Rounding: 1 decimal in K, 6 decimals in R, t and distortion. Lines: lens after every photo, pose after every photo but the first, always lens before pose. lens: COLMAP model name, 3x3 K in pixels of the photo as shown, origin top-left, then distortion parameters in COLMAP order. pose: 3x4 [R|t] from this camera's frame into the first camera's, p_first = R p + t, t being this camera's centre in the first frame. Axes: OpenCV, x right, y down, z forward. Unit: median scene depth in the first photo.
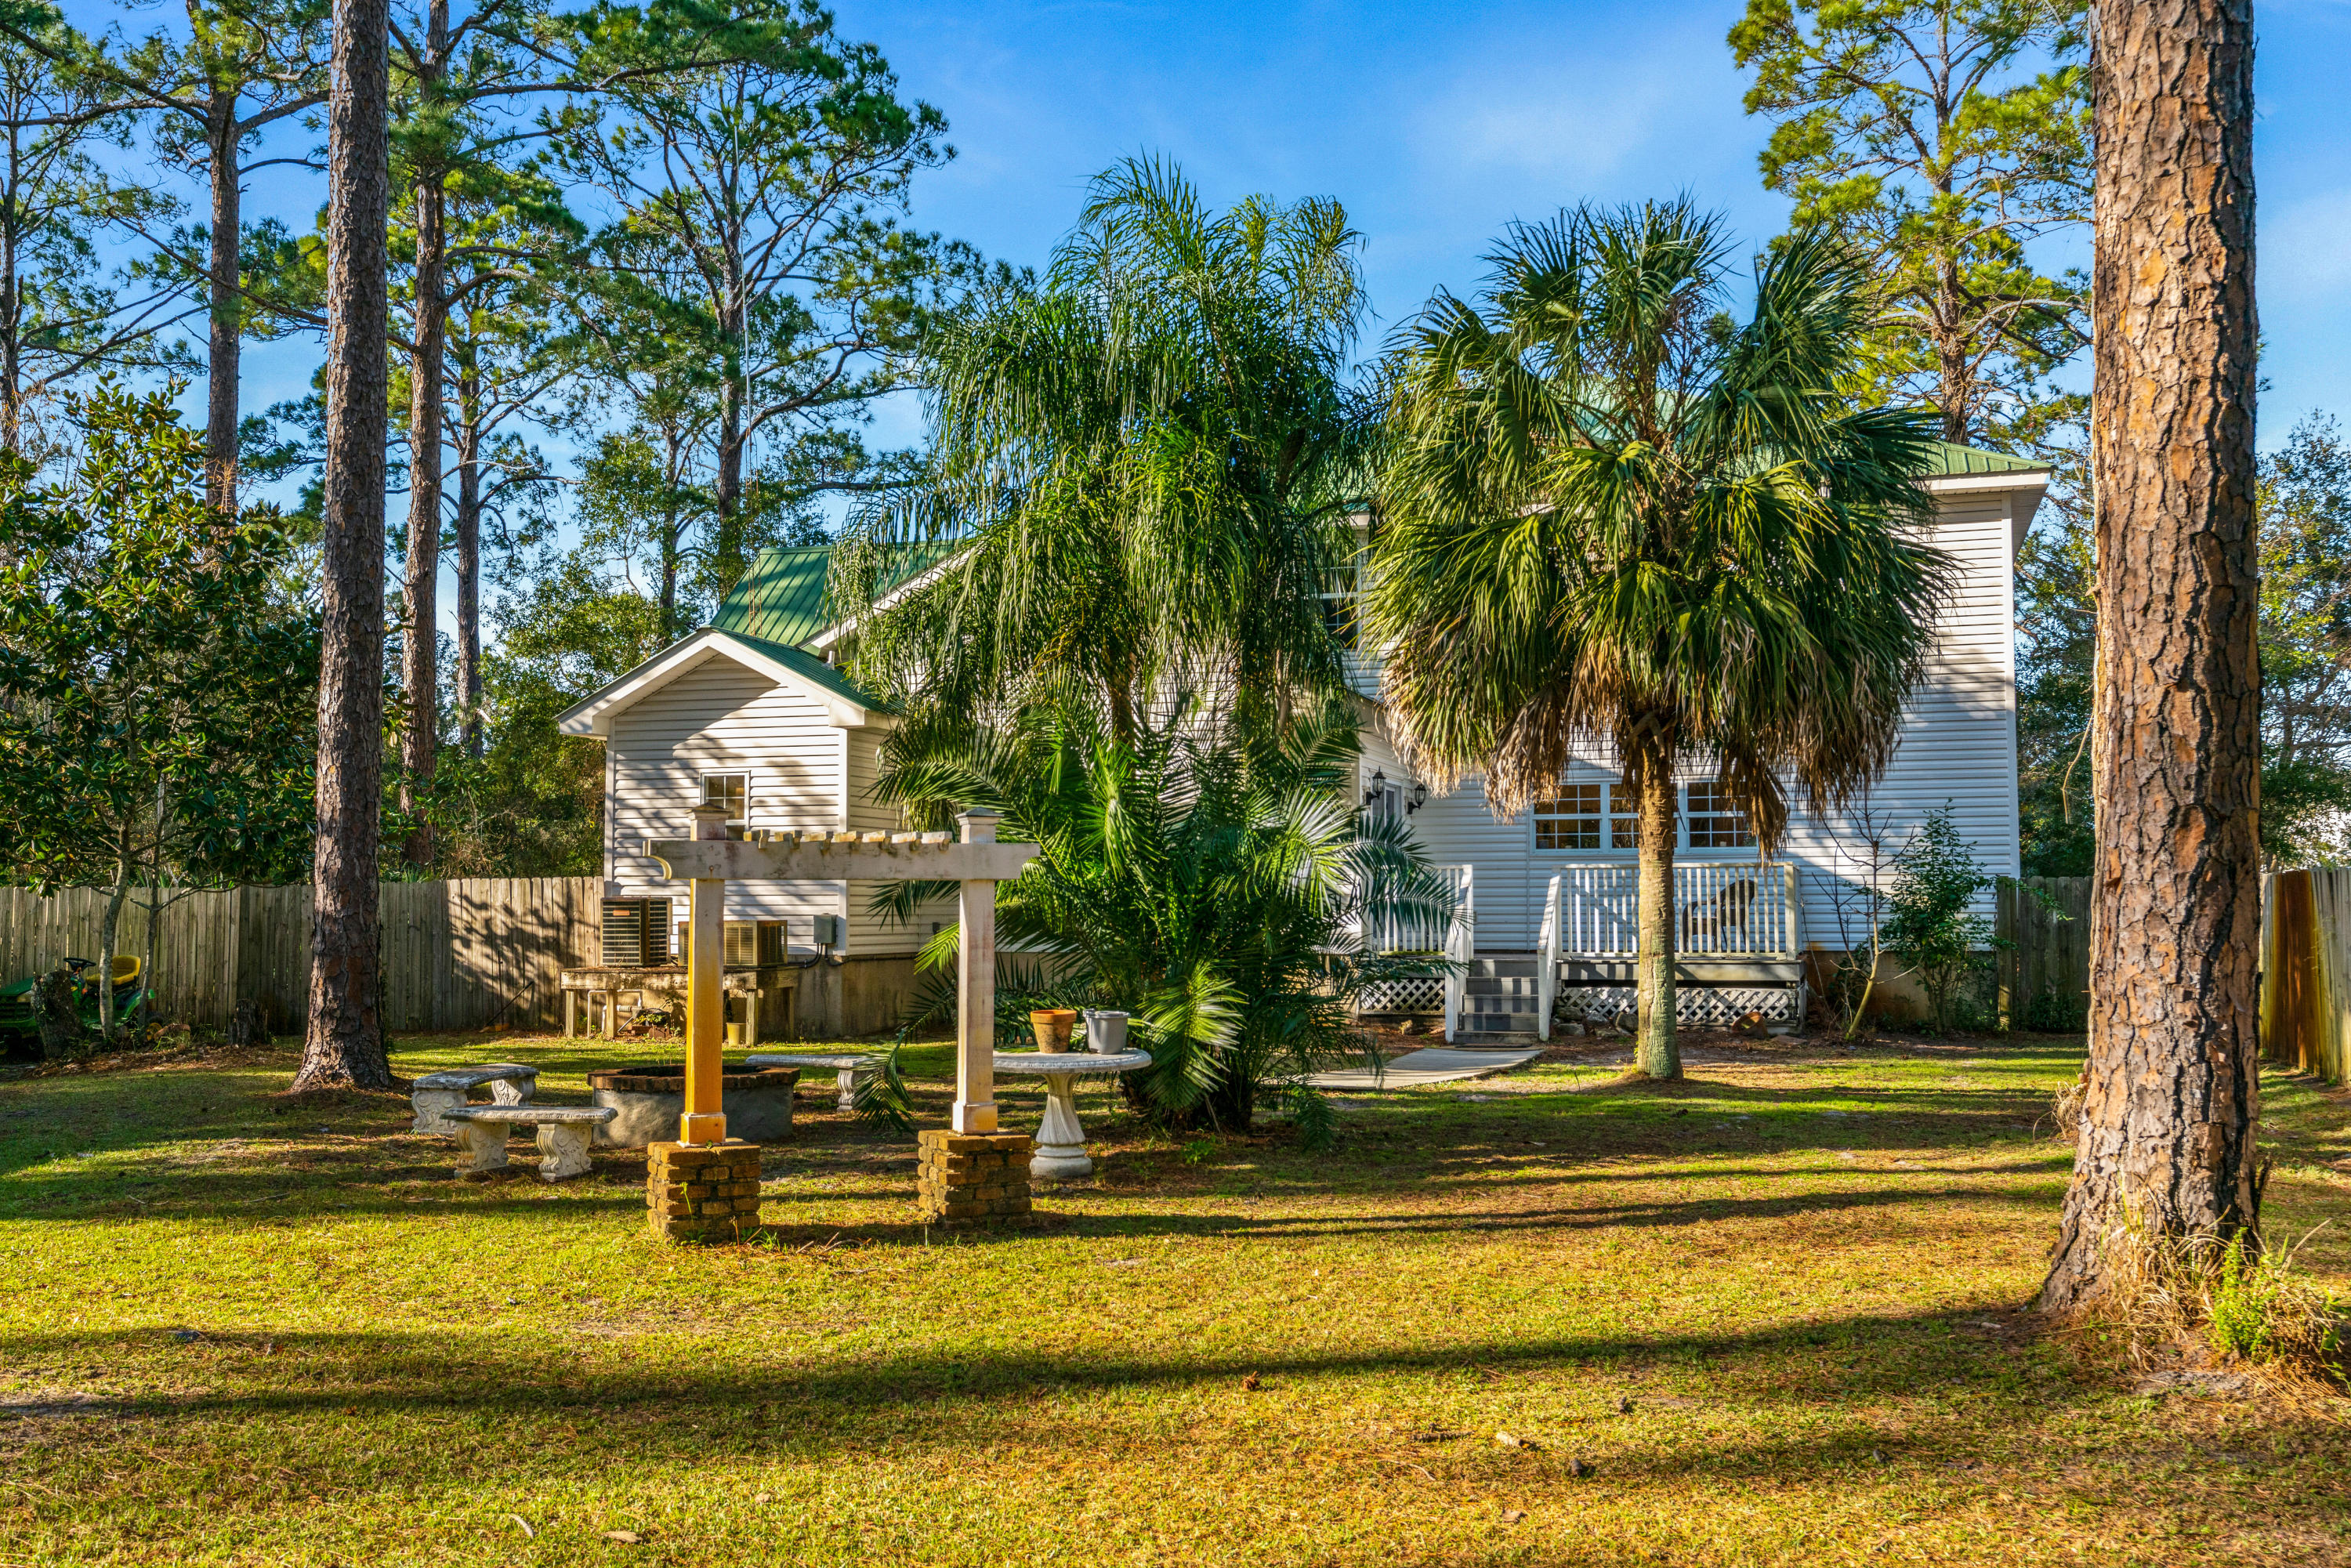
lens RADIAL K [[2236.5, 0, 1175.5], [0, 2236.5, 784.0], [0, 0, 1]] dist [0.044309, -0.011401]
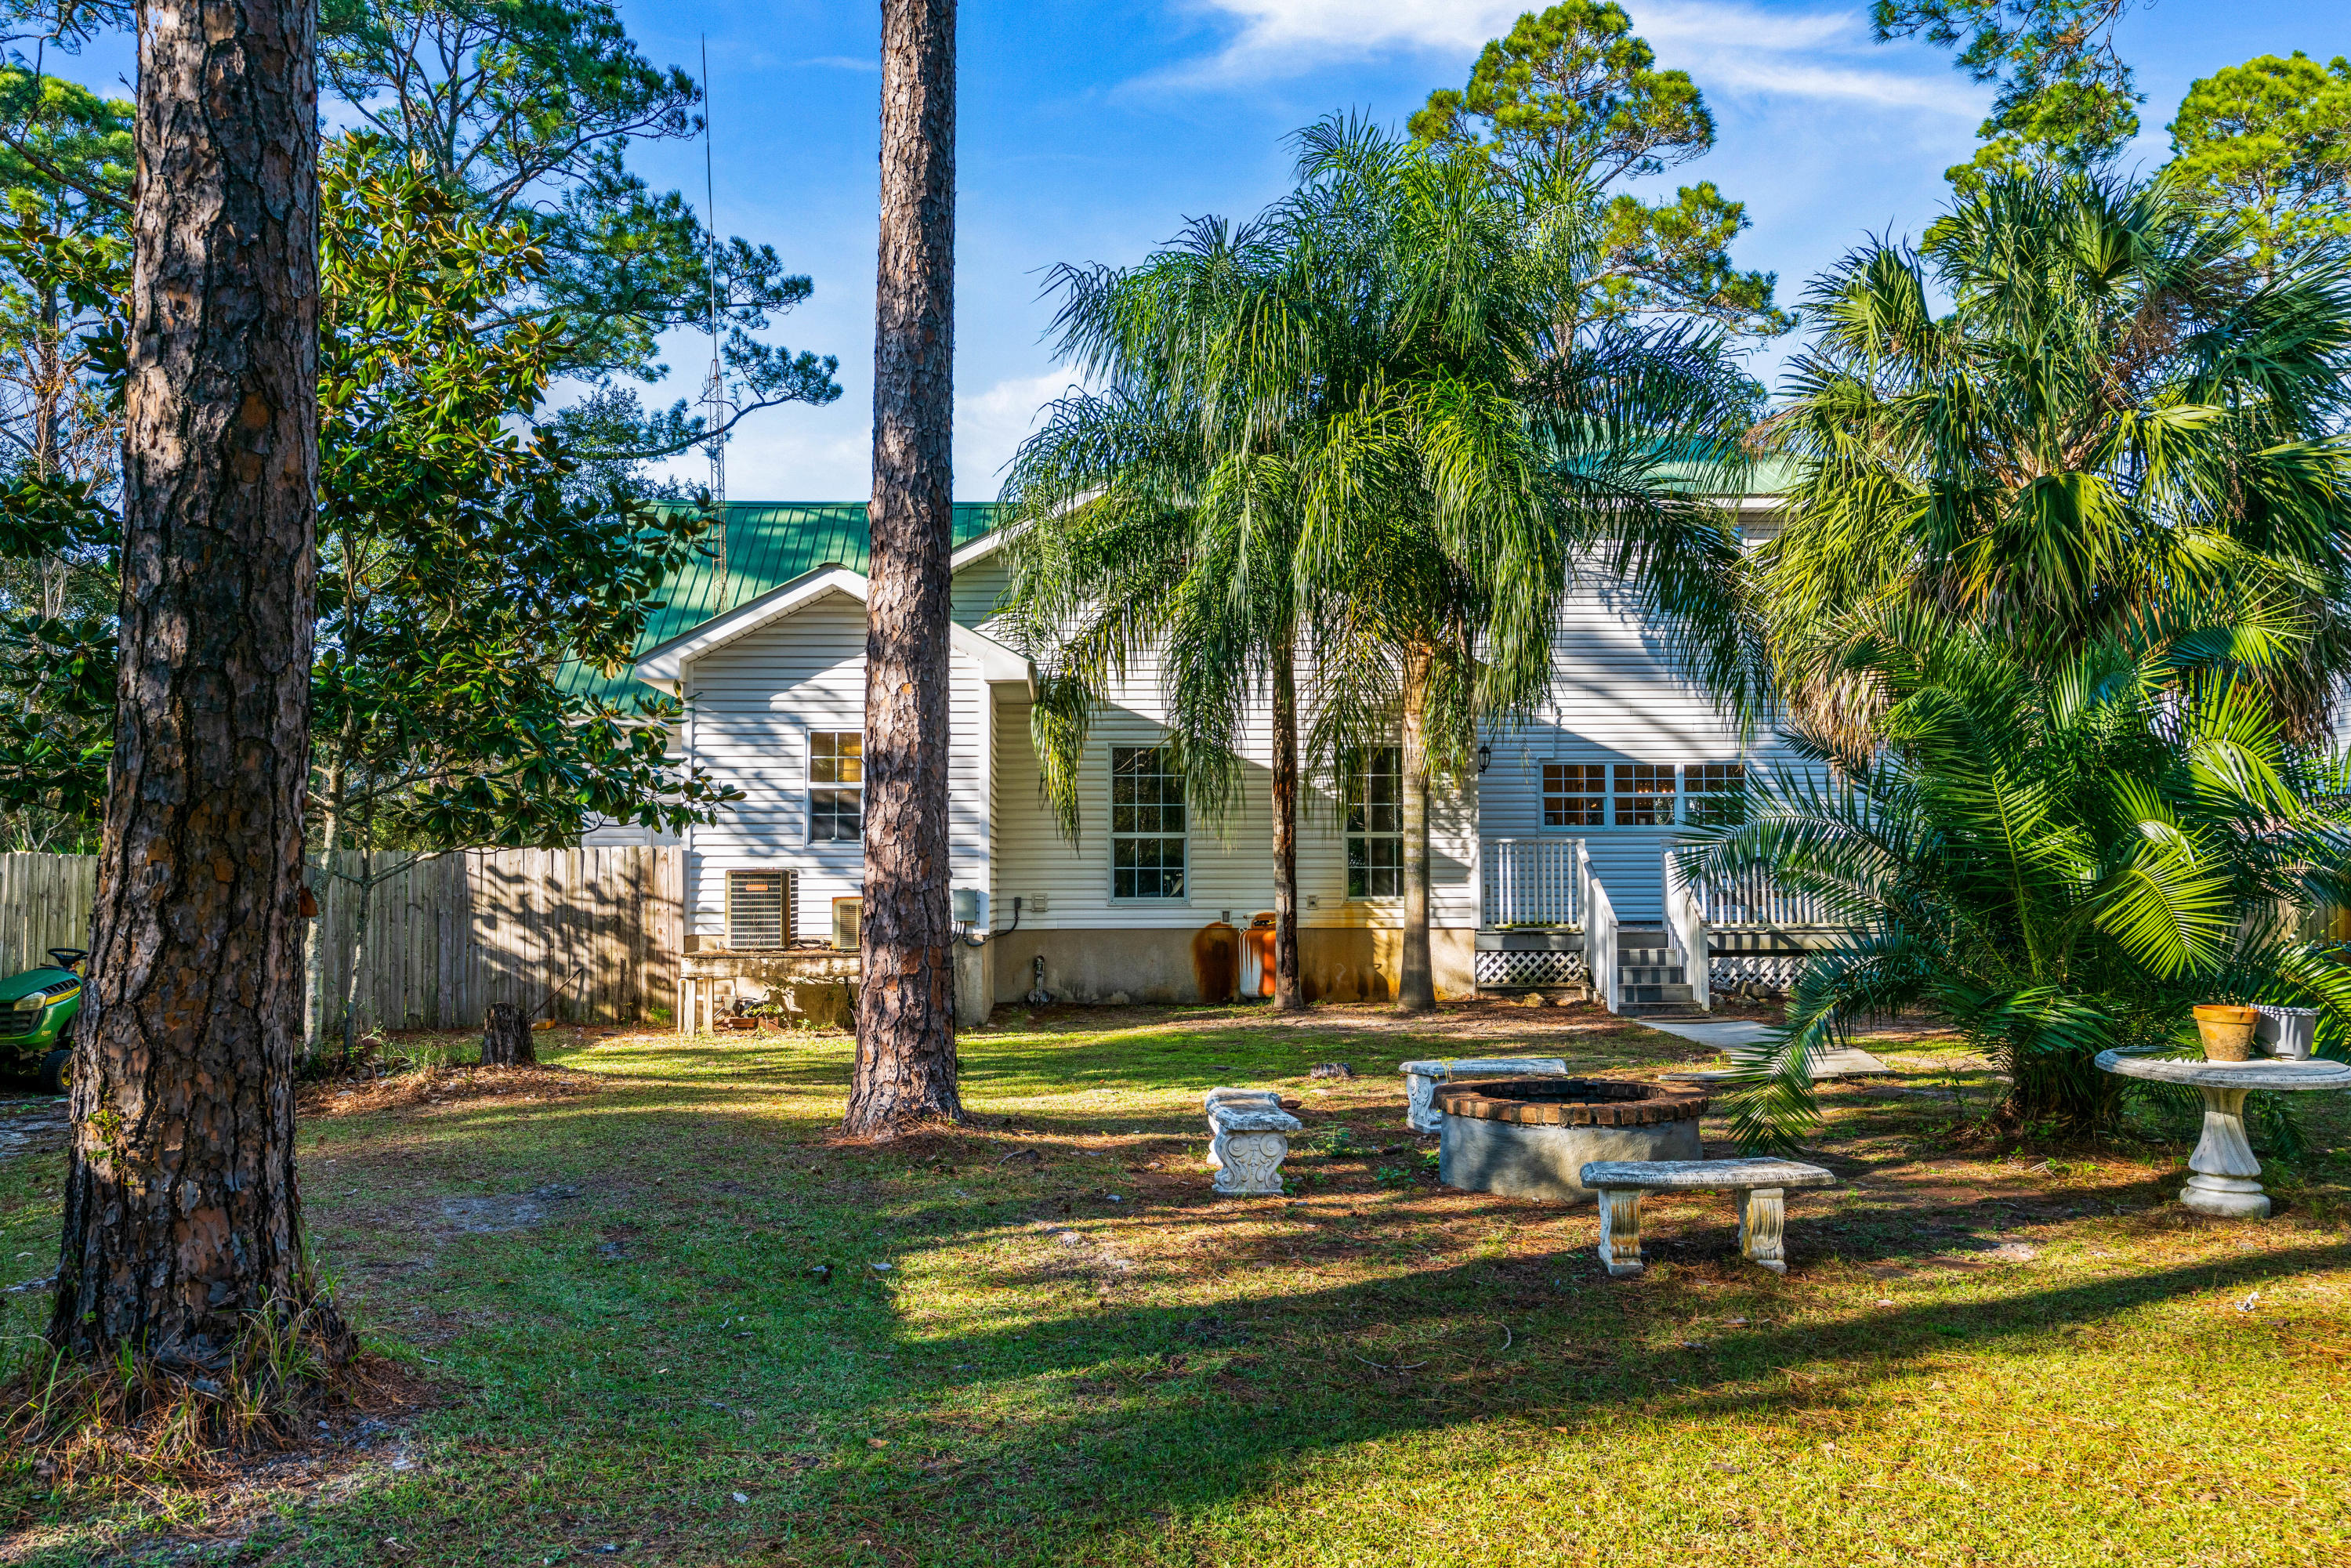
lens RADIAL K [[1869.9, 0, 1175.5], [0, 1869.9, 784.0], [0, 0, 1]] dist [-0.036956, 0.000212]
pose [[0.932412, 0.018476, 0.360926, -0.333466], [-0.019894, 0.999802, 0.000214, 0.013602], [-0.360850, -0.007380, 0.932595, 0.258988]]
